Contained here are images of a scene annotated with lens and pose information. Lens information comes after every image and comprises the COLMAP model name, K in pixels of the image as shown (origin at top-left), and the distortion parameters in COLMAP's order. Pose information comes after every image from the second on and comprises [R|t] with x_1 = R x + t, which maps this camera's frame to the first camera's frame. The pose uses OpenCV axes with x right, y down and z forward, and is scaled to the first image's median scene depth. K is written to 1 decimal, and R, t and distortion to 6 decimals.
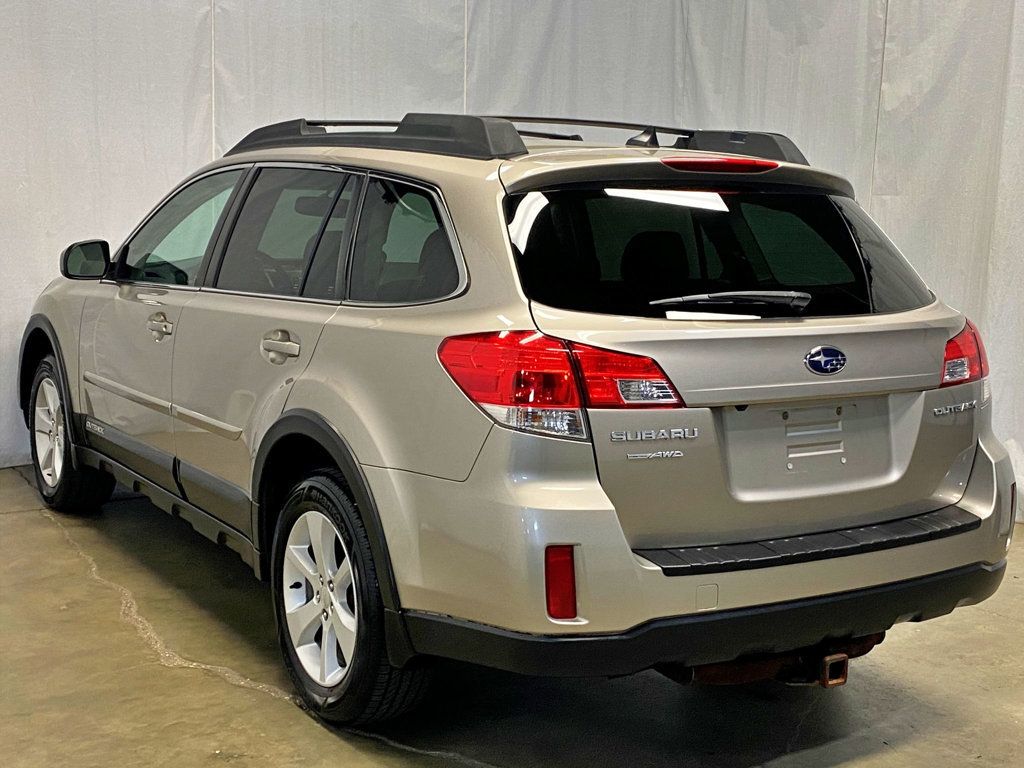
lens RADIAL K [[1378.2, 0, 512.0], [0, 1378.2, 384.0], [0, 0, 1]] dist [0.240600, -0.831866]
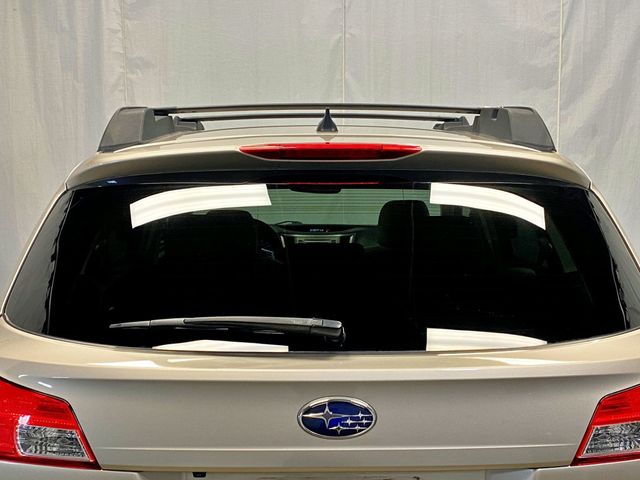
lens RADIAL K [[861.4, 0, 320.0], [0, 861.4, 240.0], [0, 0, 1]] dist [0.240600, -0.831866]
pose [[0.853637, 0.027498, -0.520143, 0.451129], [-0.049308, 0.998387, -0.028141, -0.096578], [0.518530, 0.049670, 0.853616, 0.599189]]
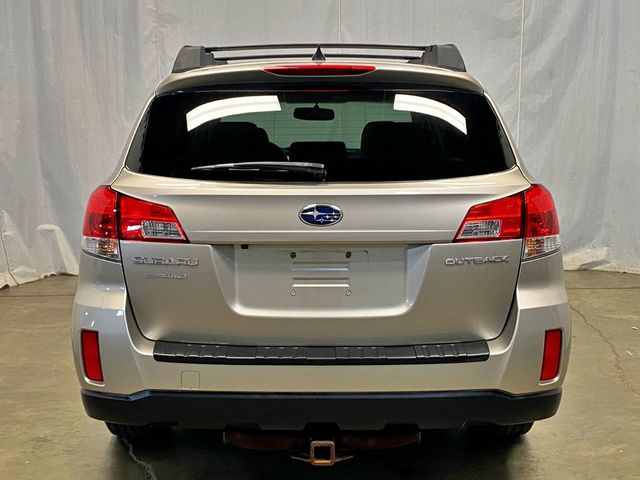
lens RADIAL K [[853.5, 0, 307.7], [0, 853.5, 235.0], [0, 0, 1]] dist [0.240485, -0.718716]
pose [[0.843205, 0.050247, -0.535239, 0.645846], [-0.049494, 0.998650, 0.015778, -0.010220], [0.535309, 0.013187, 0.844553, 0.310821]]
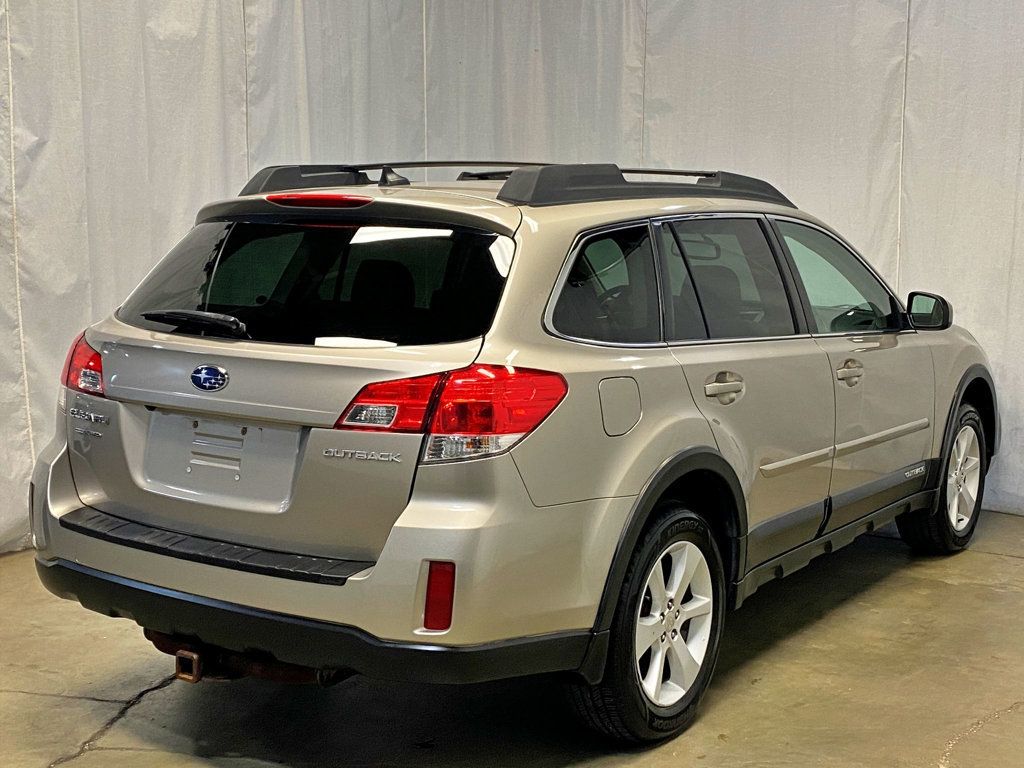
lens RADIAL K [[1378.2, 0, 512.0], [0, 1378.2, 384.0], [0, 0, 1]] dist [0.240600, -0.831866]
pose [[0.403919, 0.094623, -0.909888, 1.301435], [-0.134675, 0.989949, 0.043164, -0.090655], [0.904827, 0.105105, 0.412602, 0.764424]]
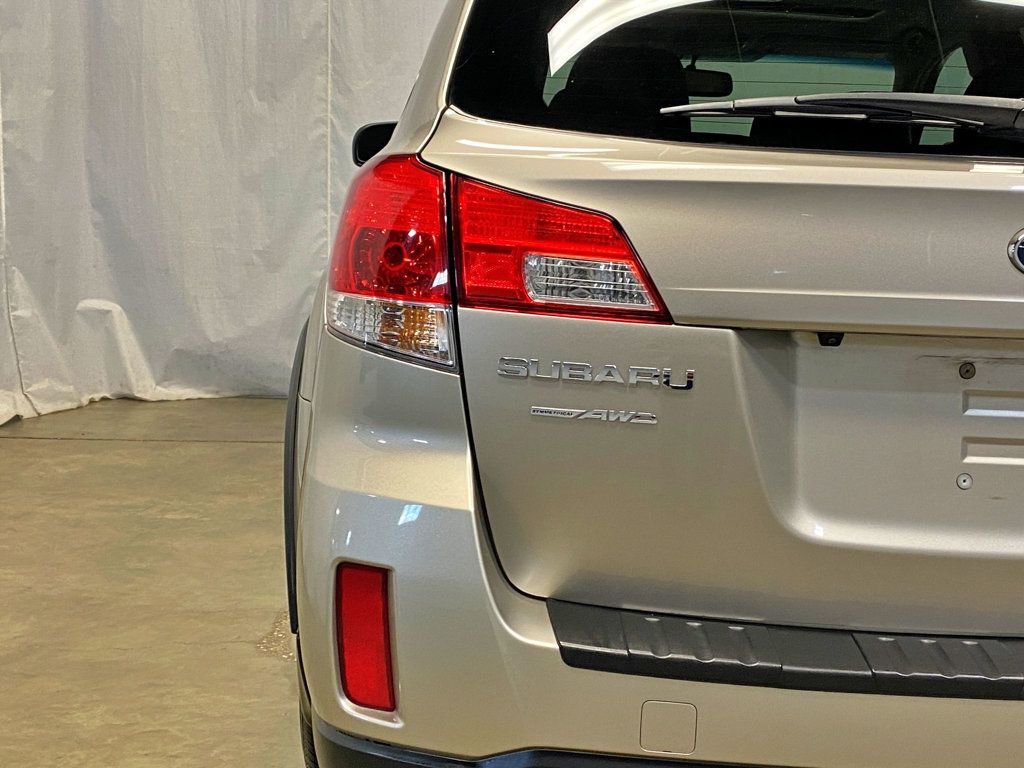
lens RADIAL K [[1378.2, 0, 512.0], [0, 1378.2, 384.0], [0, 0, 1]] dist [0.240600, -0.831866]
pose [[0.856317, 0.096093, -0.507432, 0.301199], [-0.089531, 0.995282, 0.037390, 0.023399], [0.508630, 0.013414, 0.860880, 0.528293]]
